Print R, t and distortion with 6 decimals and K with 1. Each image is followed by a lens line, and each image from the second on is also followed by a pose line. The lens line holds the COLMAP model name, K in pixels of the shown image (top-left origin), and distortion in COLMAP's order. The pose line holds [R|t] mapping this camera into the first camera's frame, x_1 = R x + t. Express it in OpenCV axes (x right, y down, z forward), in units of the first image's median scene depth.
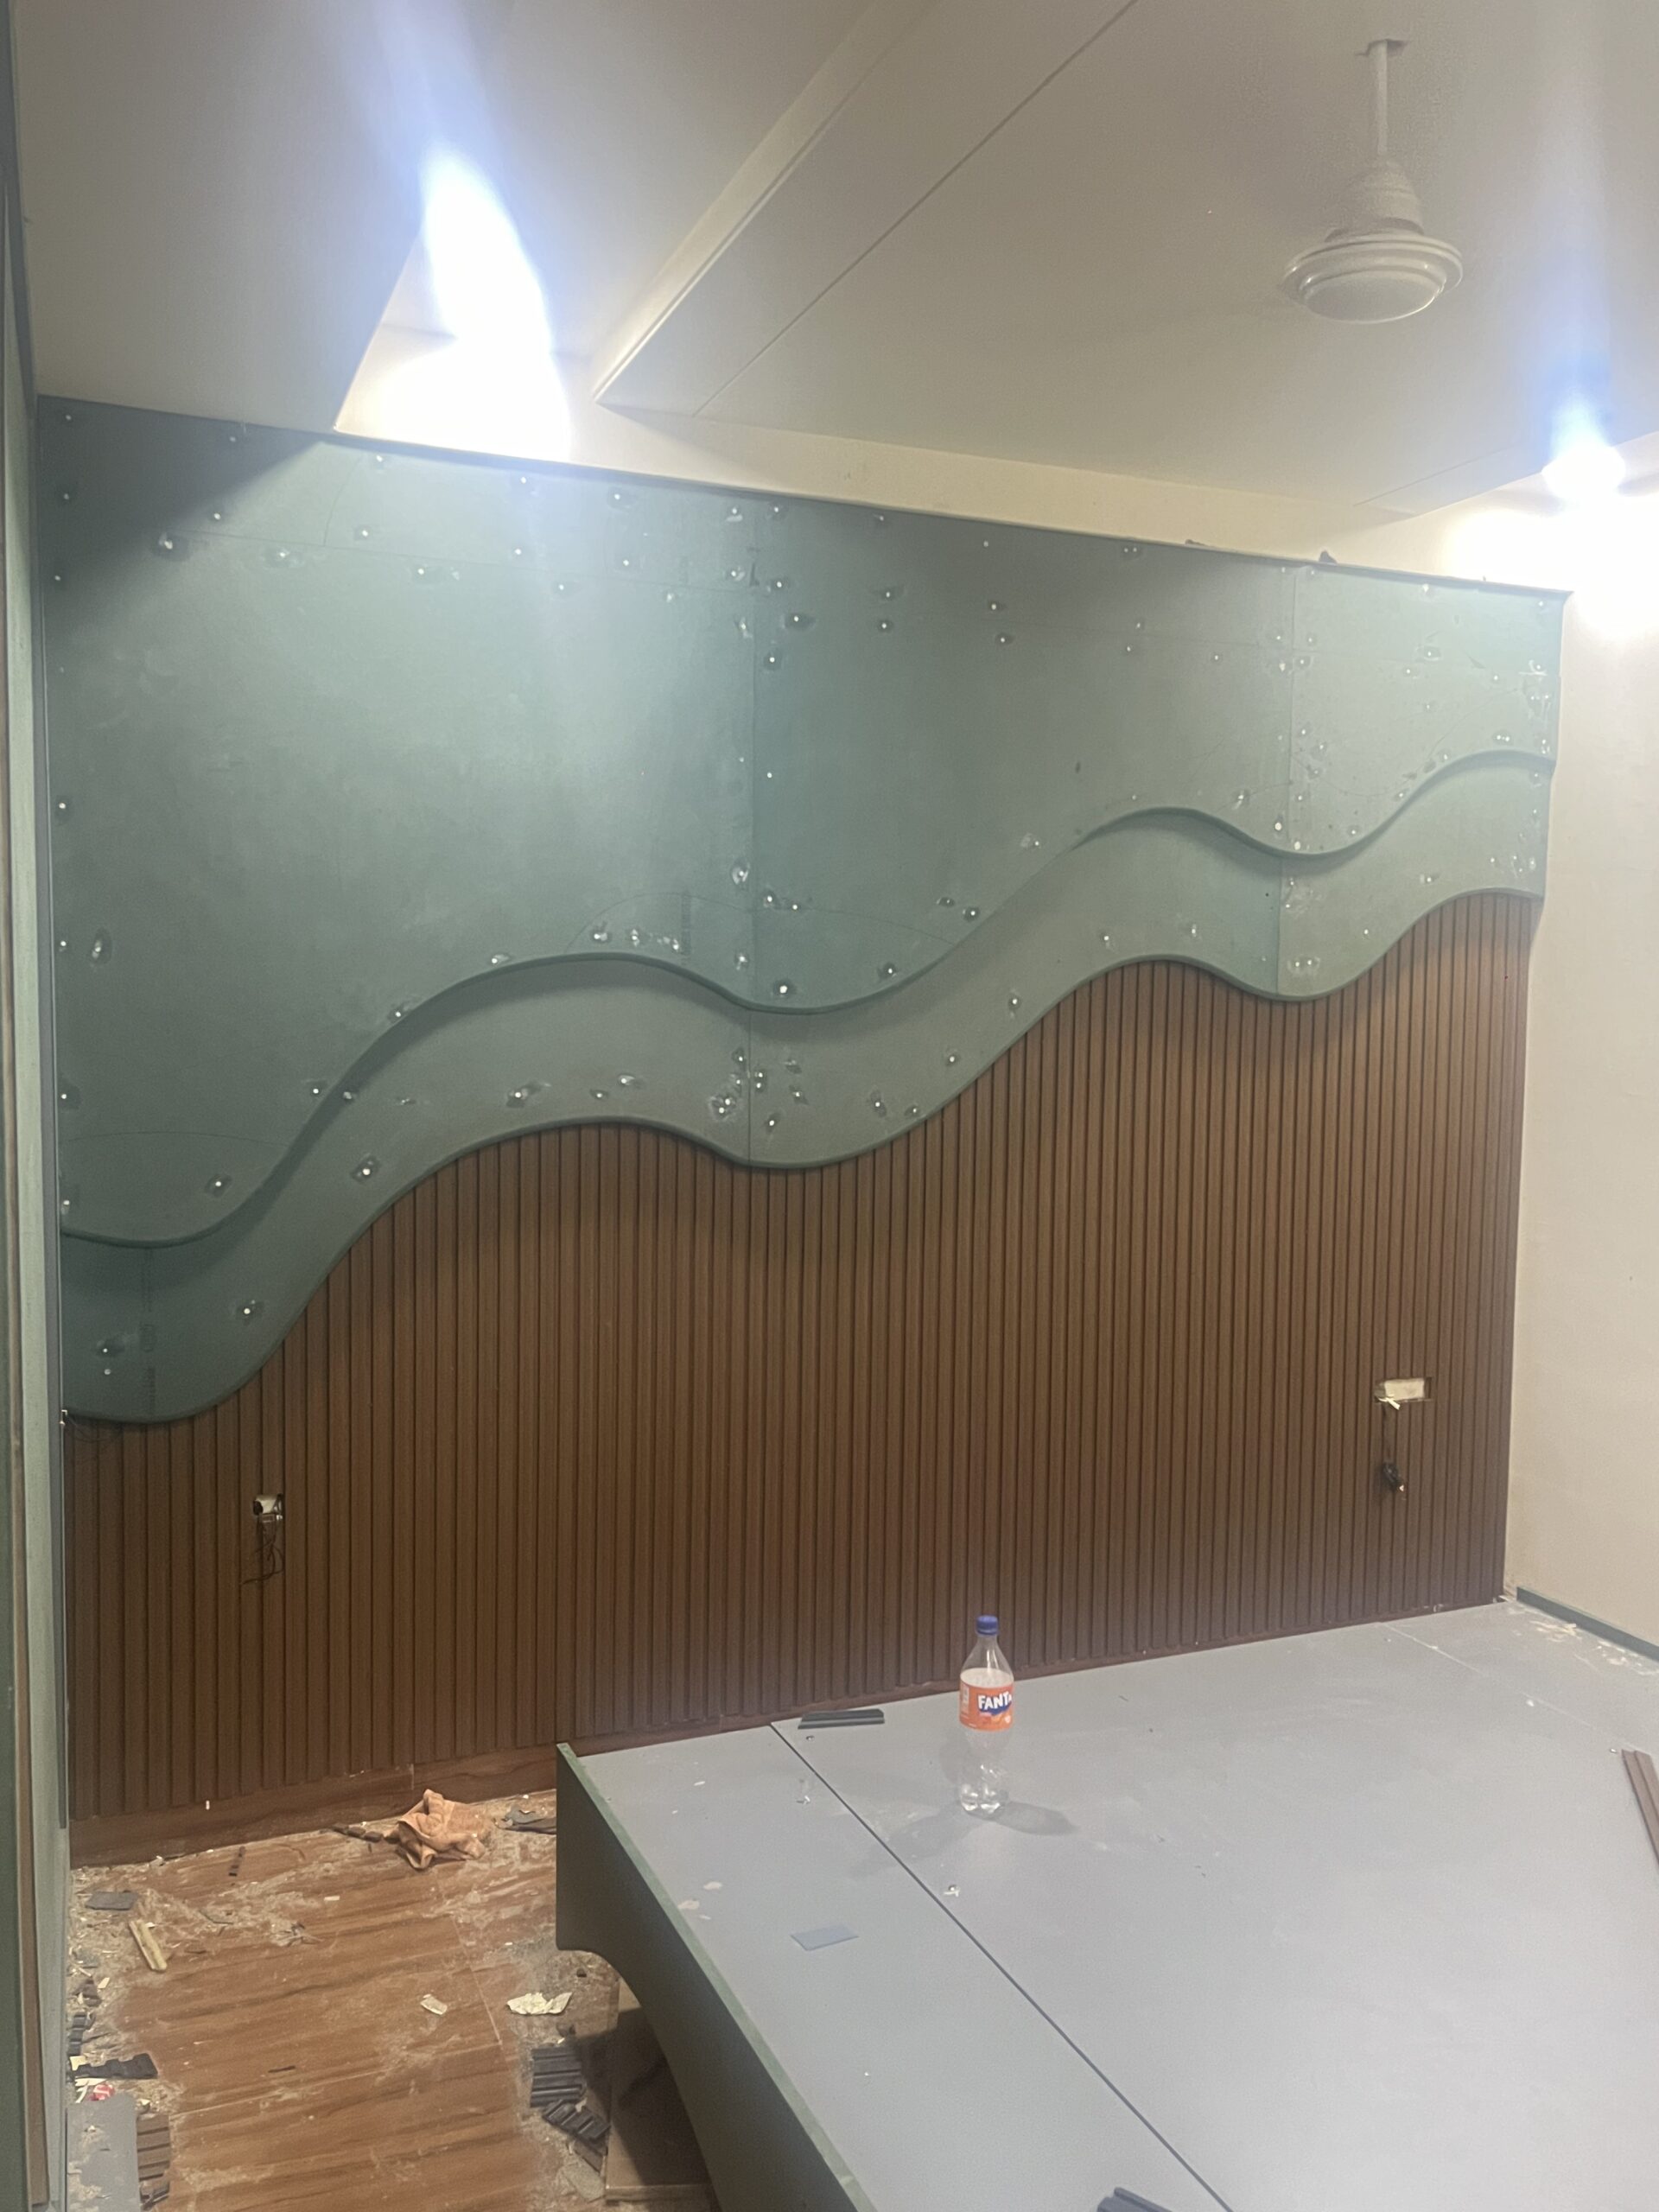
lens RADIAL K [[1816.3, 0, 829.5], [0, 1816.3, 1106.0], [0, 0, 1]] dist [0.038696, -0.008605]
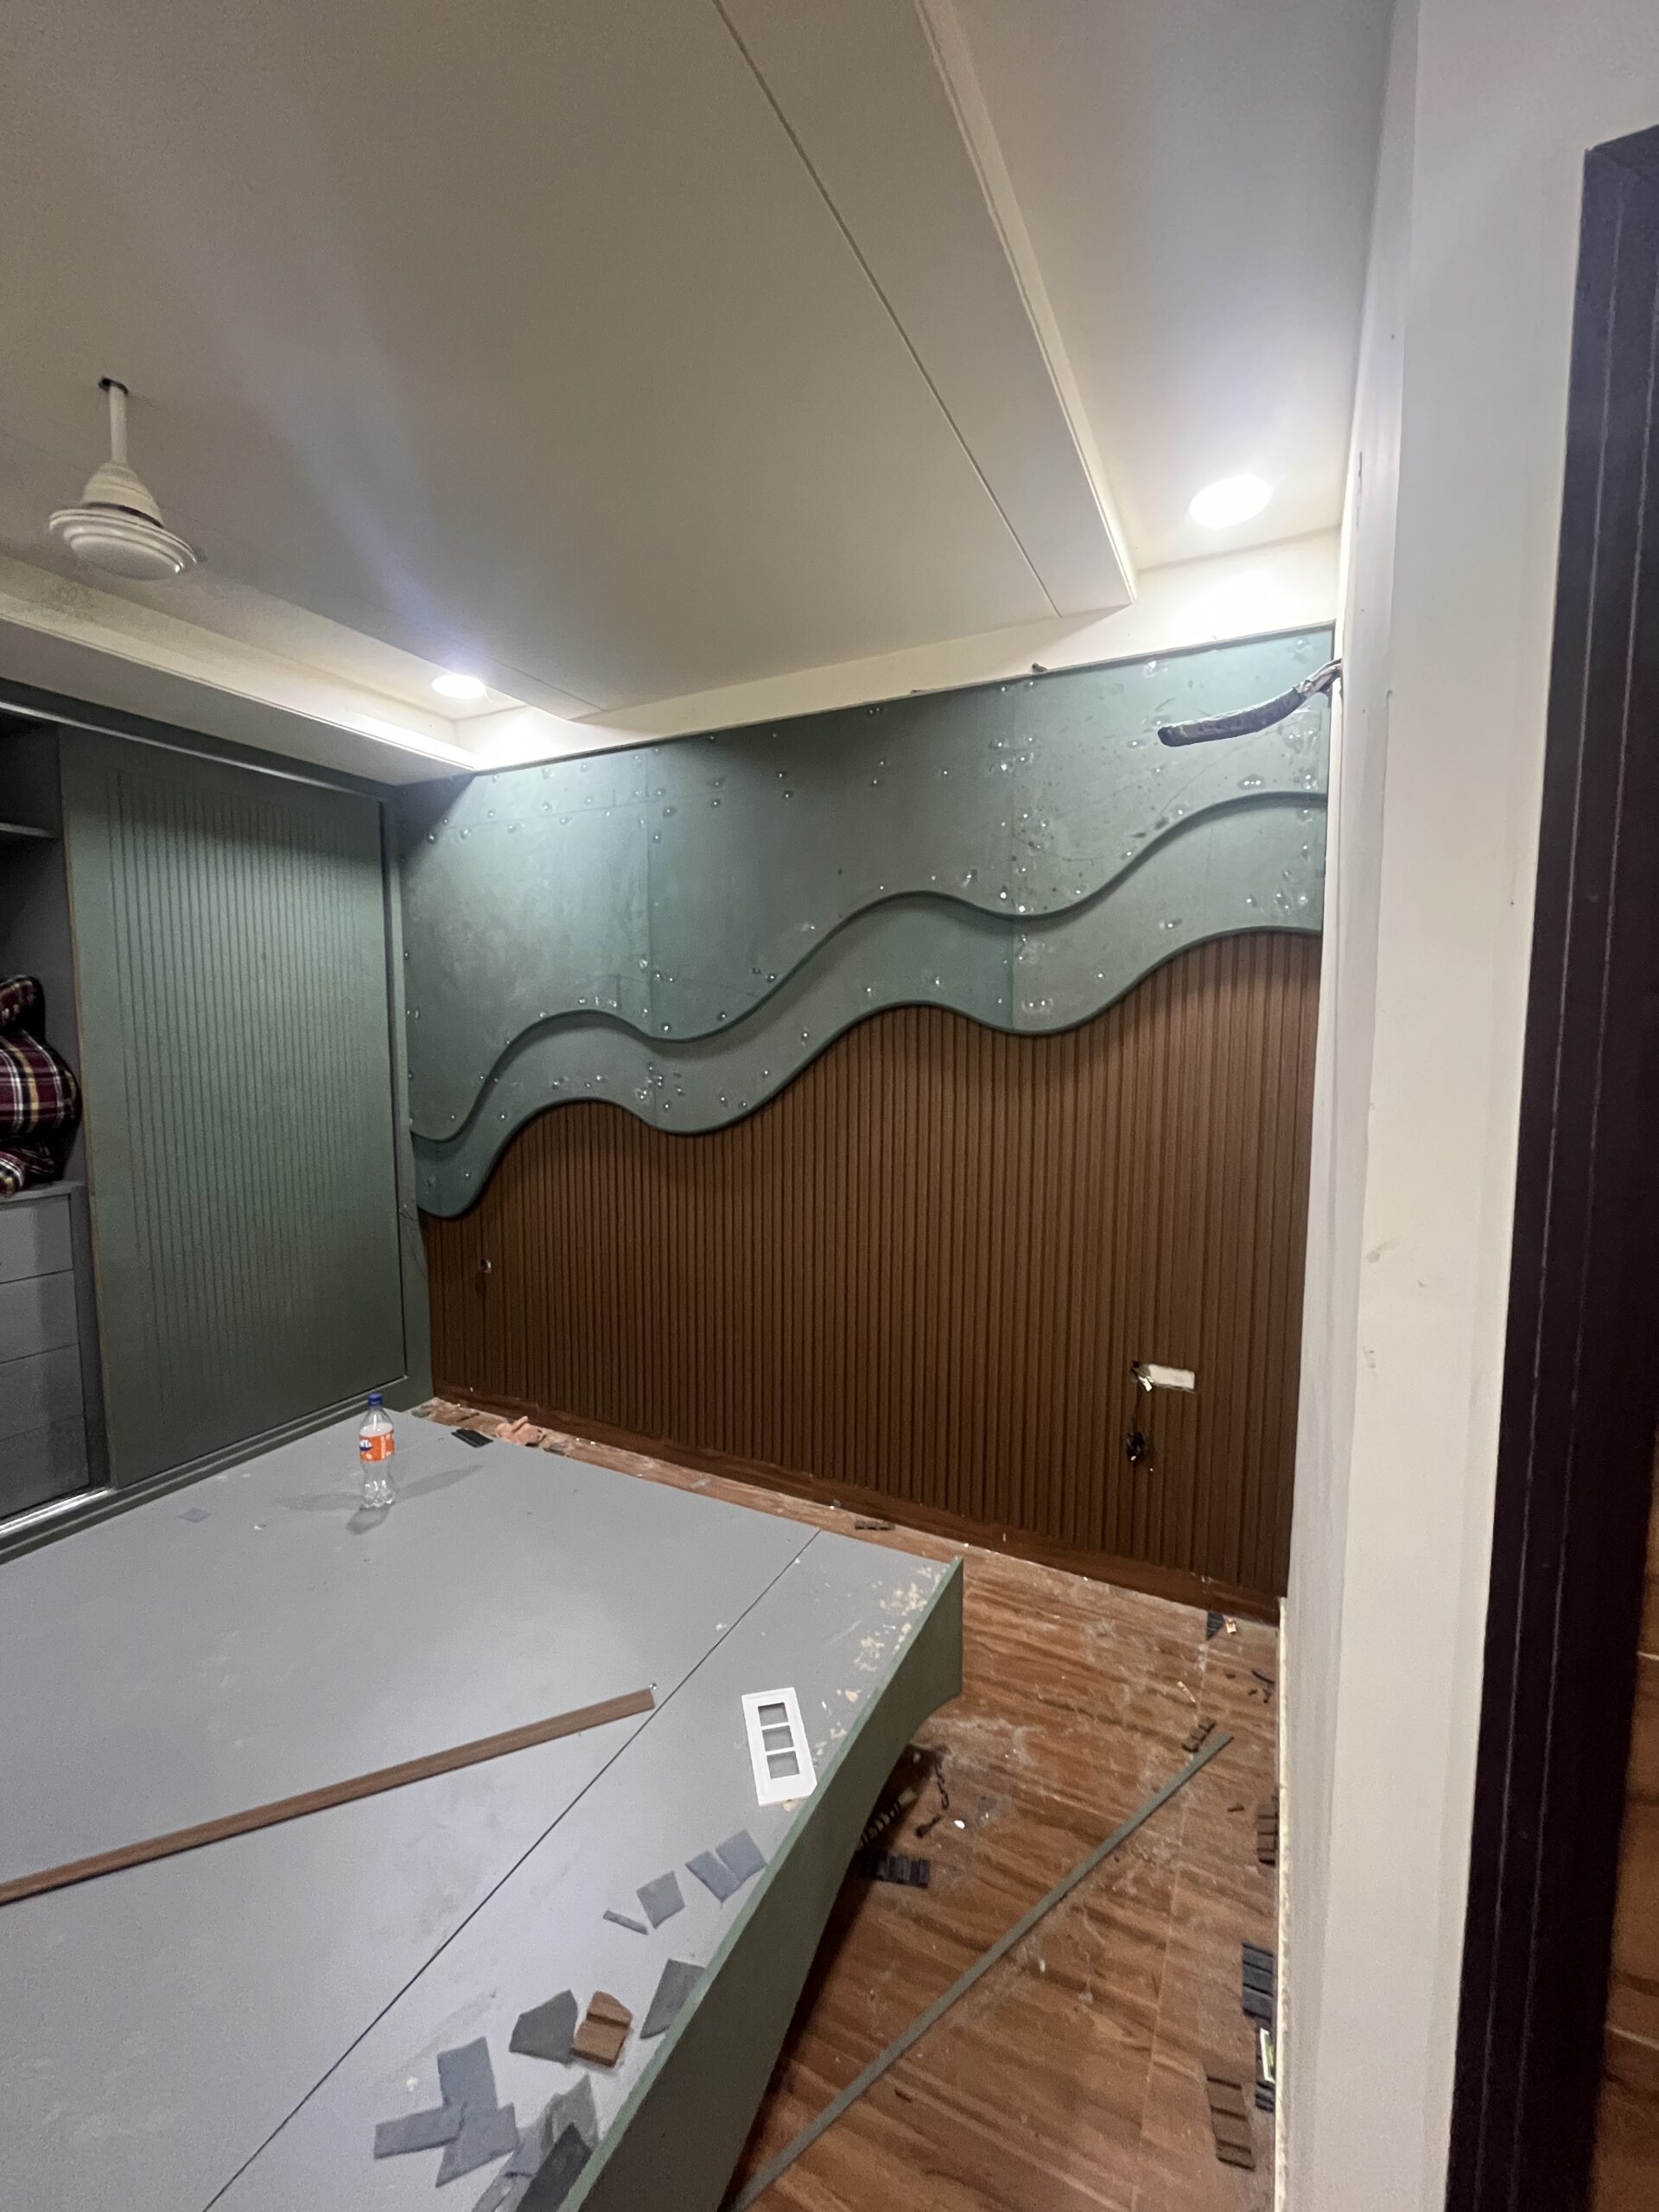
lens RADIAL K [[878.6, 0, 829.5], [0, 878.6, 1106.0], [0, 0, 1]] dist [-0.002076, -0.000100]
pose [[0.648041, 0.051608, -0.759855, 0.654864], [-0.051405, 0.998390, 0.023969, -0.017309], [0.759869, 0.023527, 0.649651, 0.534967]]
